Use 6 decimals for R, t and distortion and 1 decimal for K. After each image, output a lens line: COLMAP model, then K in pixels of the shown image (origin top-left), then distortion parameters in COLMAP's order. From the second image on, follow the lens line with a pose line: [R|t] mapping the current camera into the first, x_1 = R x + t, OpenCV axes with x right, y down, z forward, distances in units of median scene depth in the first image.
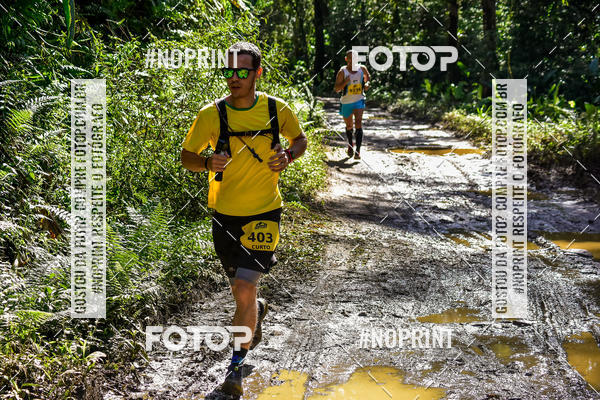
lens RADIAL K [[1690.1, 0, 300.0], [0, 1690.1, 200.0], [0, 0, 1]] dist [-0.078739, -0.012247]
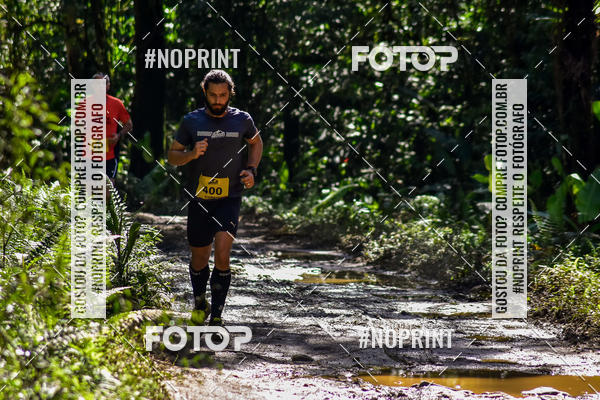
lens RADIAL K [[2637.7, 0, 300.0], [0, 2637.7, 200.0], [0, 0, 1]] dist [1.095338, 2.790564]
pose [[0.997137, 0.010325, 0.074902, 0.002420], [-0.004624, 0.997105, -0.075893, -0.025446], [-0.075469, 0.075330, 0.994299, 0.499583]]
